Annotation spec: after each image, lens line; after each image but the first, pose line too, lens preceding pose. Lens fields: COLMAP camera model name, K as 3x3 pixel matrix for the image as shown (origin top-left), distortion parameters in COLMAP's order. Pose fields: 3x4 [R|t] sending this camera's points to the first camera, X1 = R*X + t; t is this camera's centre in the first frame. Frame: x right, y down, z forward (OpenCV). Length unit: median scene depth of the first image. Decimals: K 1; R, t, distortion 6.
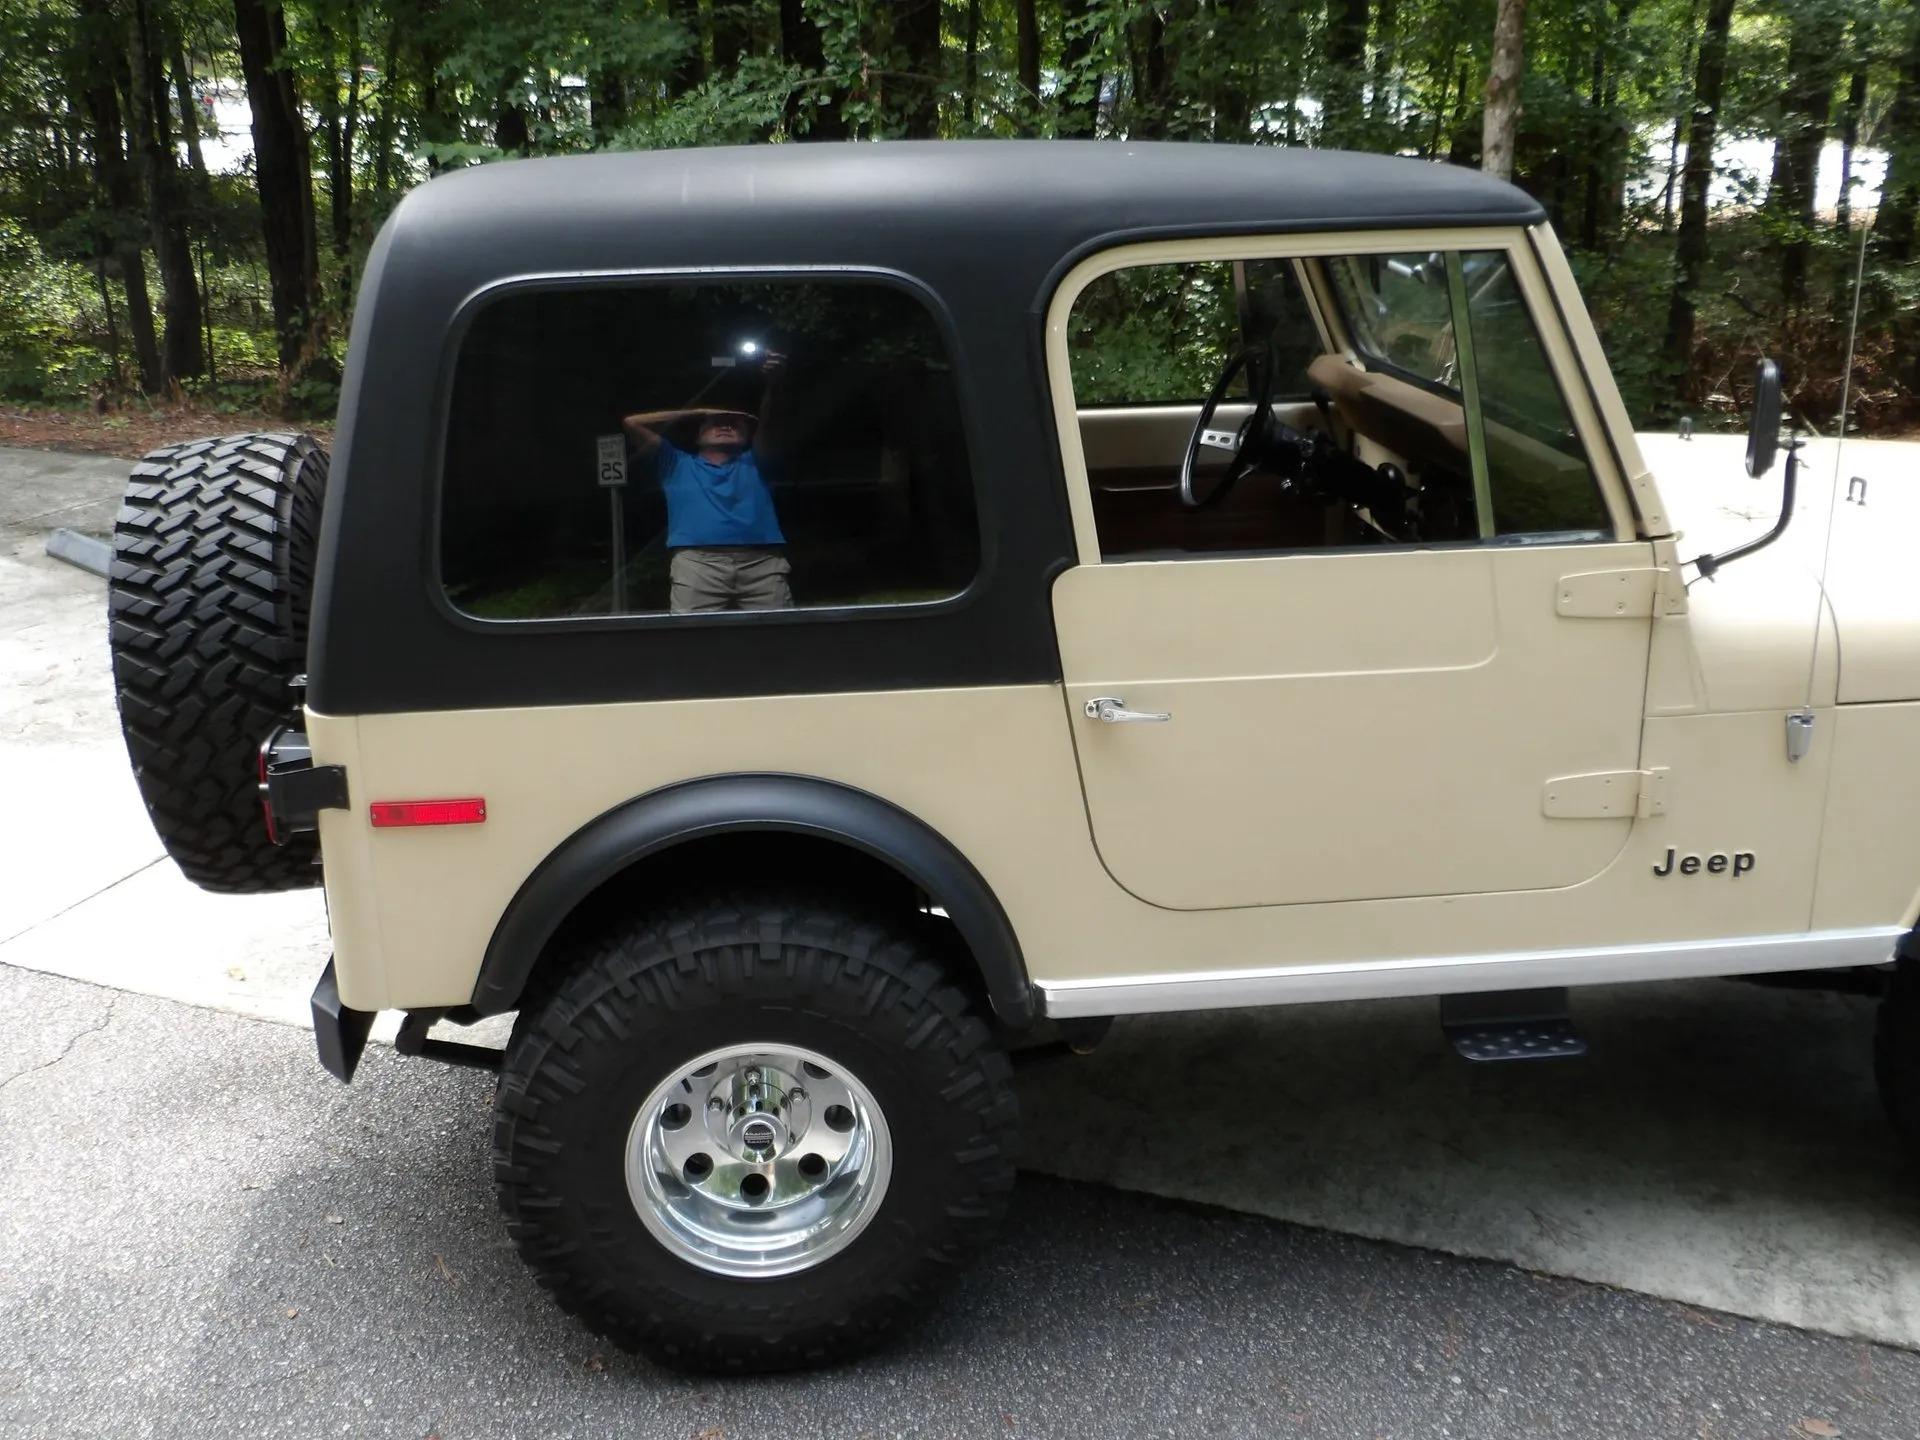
lens RADIAL K [[1907.6, 0, 938.5], [0, 1907.6, 706.6], [0, 0, 1]] dist [-0.014954, 0.006184]
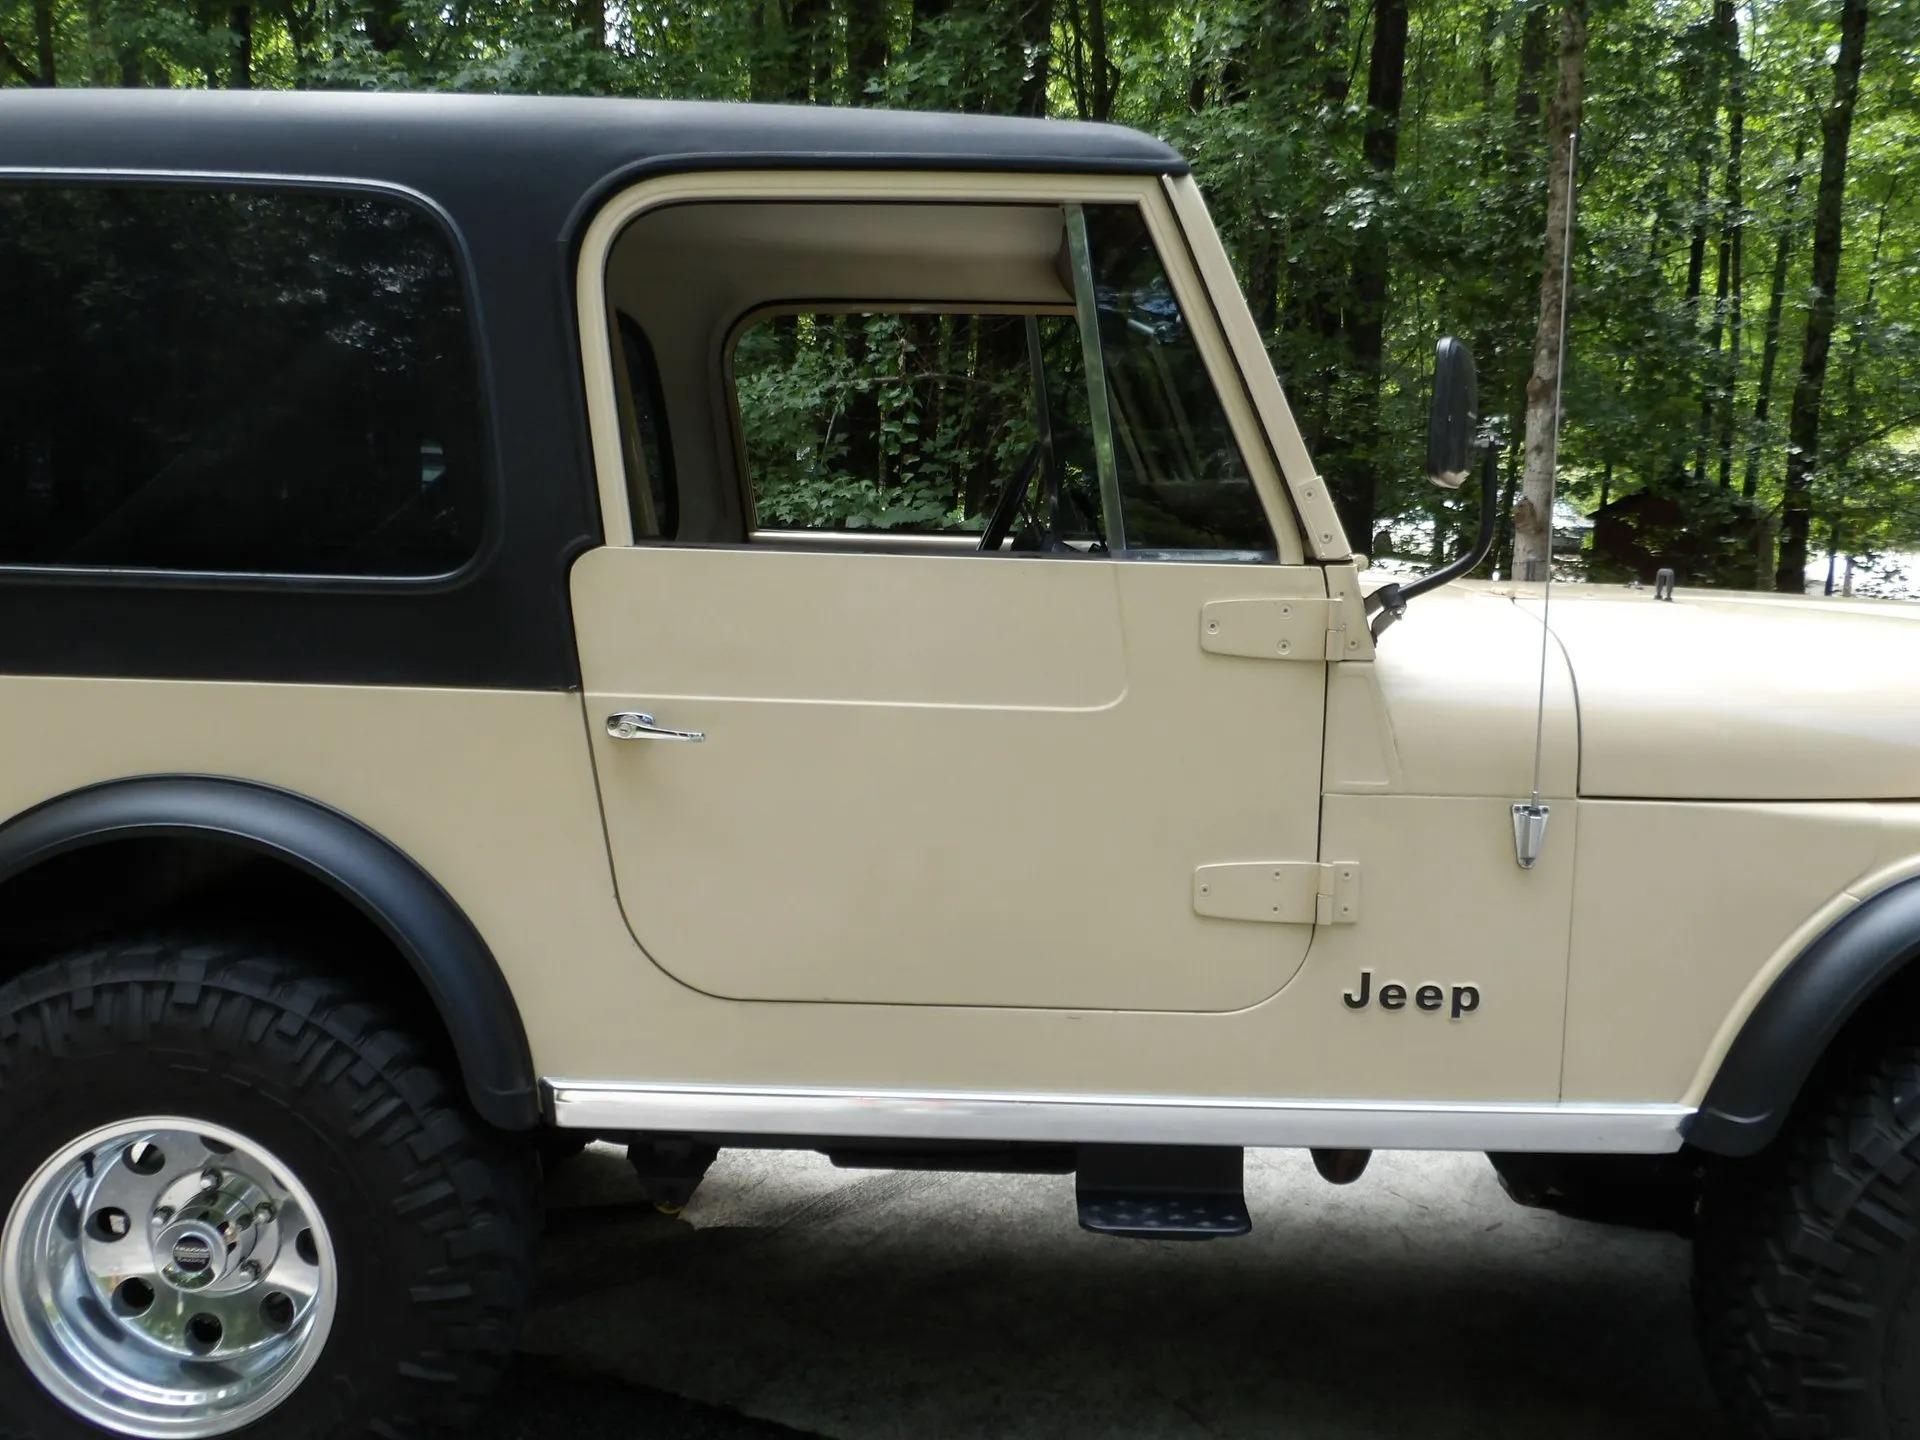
lens RADIAL K [[1917.1, 0, 952.1], [0, 1917.1, 718.6], [0, 0, 1]] dist [-0.012717, 0.006309]
pose [[0.994399, 0.058085, -0.088304, 0.275399], [-0.074281, 0.978402, -0.192906, 0.135497], [0.075192, 0.198385, 0.977236, 0.195292]]
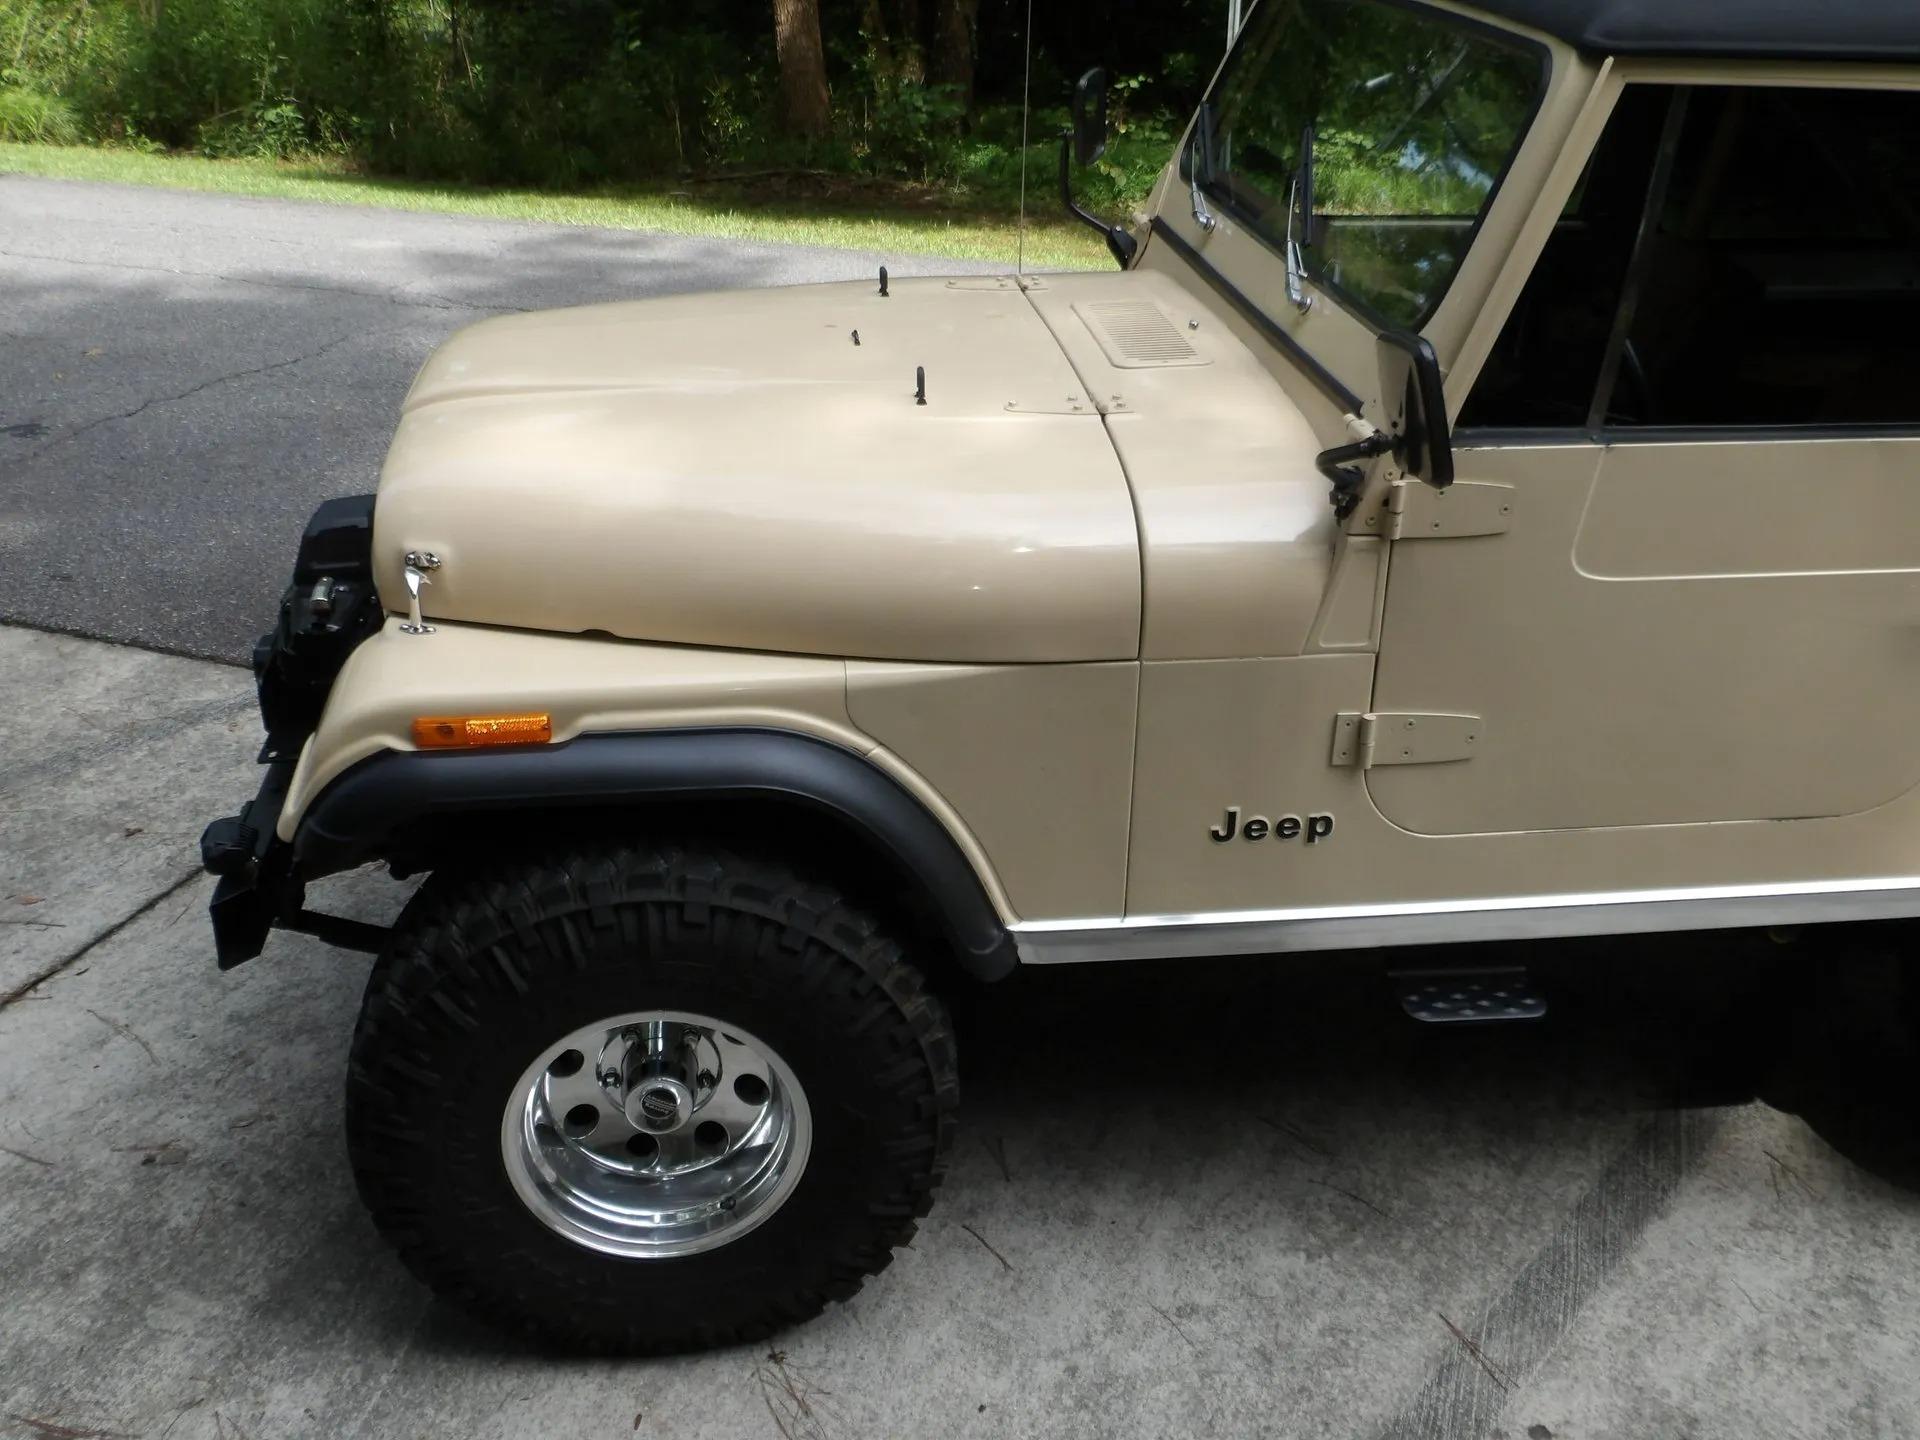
lens RADIAL K [[1911.5, 0, 984.4], [0, 1911.5, 719.0], [0, 0, 1]] dist [-0.018721, 0.008107]
pose [[-0.999523, 0.014389, -0.027309, 0.503600], [-0.008210, 0.728911, 0.684559, -0.676169], [0.029756, 0.684457, -0.728446, 2.033552]]
